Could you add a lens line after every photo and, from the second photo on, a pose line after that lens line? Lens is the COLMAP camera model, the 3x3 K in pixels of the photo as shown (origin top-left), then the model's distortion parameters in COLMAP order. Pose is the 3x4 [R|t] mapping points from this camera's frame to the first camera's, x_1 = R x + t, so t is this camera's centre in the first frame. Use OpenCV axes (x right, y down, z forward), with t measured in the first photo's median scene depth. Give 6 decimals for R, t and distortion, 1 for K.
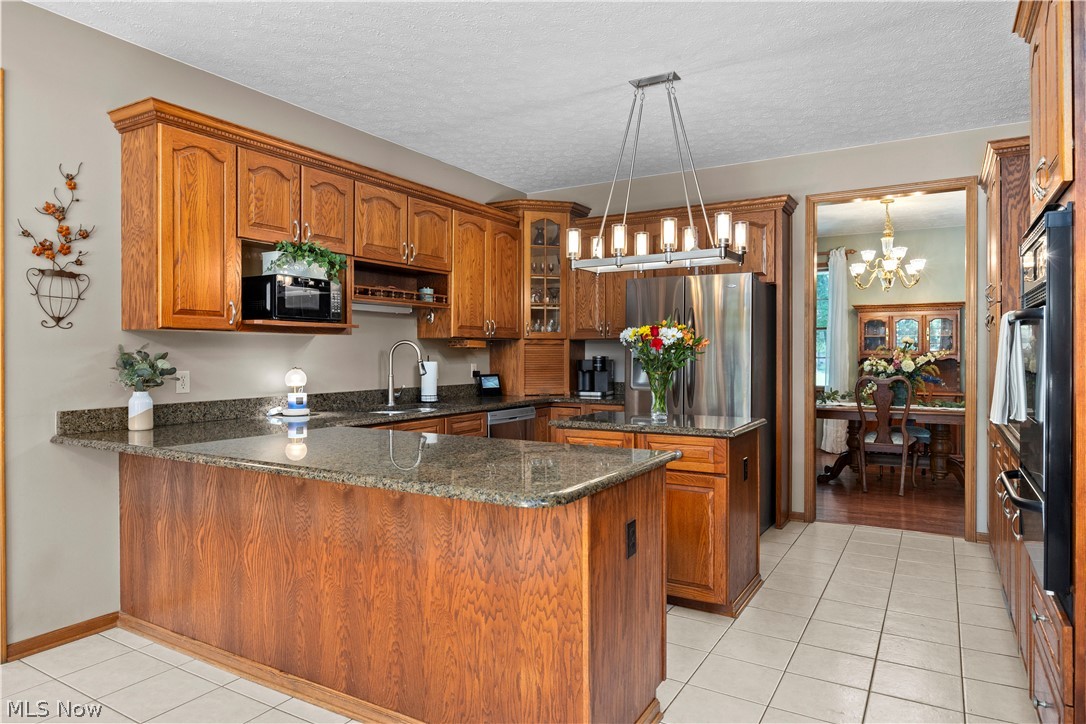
lens RADIAL K [[674.7, 0, 541.8], [0, 674.7, 359.6], [0, 0, 1]] dist [-0.001902, -0.000113]
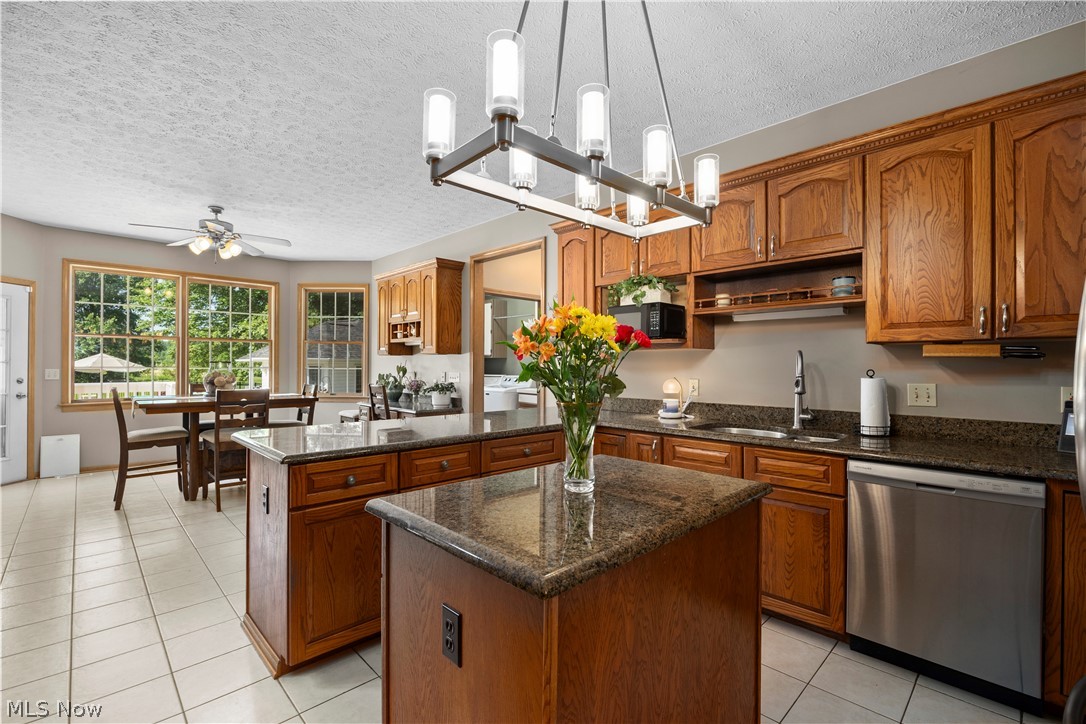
lens RADIAL K [[490.5, 0, 536.2], [0, 490.5, 360.1], [0, 0, 1]] dist [-0.014640, 0.000072]
pose [[-0.264138, -0.009252, -0.964441, 0.476036], [-0.007199, 0.999945, -0.007621, -0.010120], [0.964458, 0.004930, -0.264190, 0.889818]]
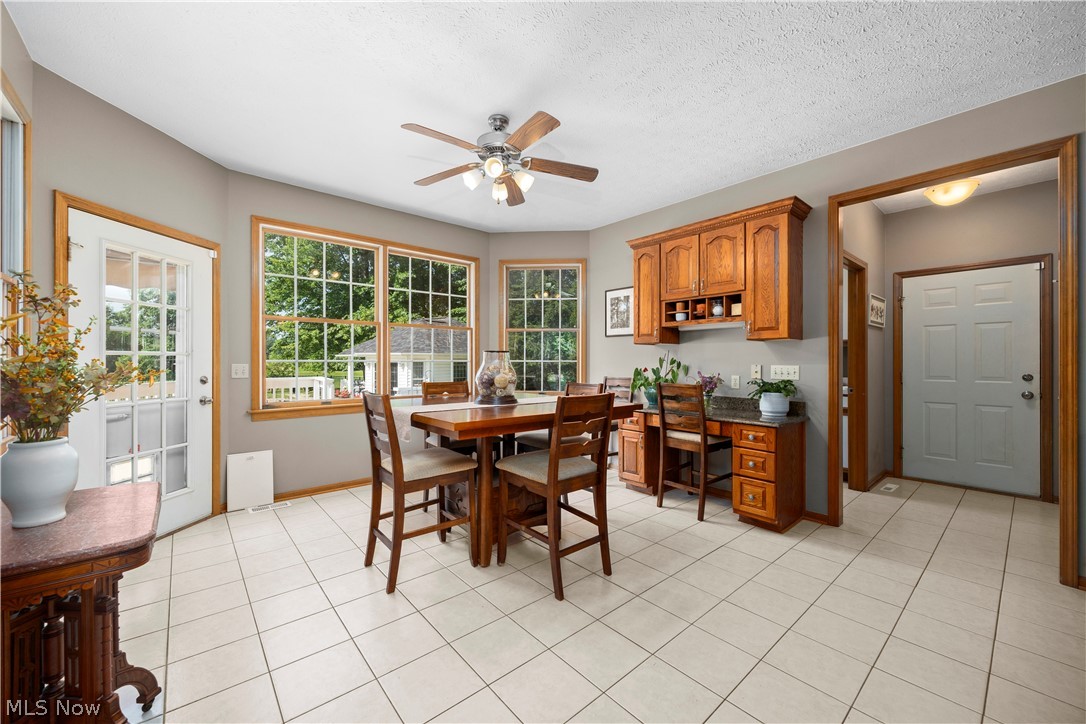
lens RADIAL K [[423.8, 0, 541.4], [0, 423.8, 359.3], [0, 0, 1]] dist [0.002491, 0.000098]
pose [[-0.317698, 0.001022, -0.948191, 0.361229], [-0.001453, 0.999998, 0.001564, -0.005329], [0.948191, 0.001874, -0.317696, 0.596186]]
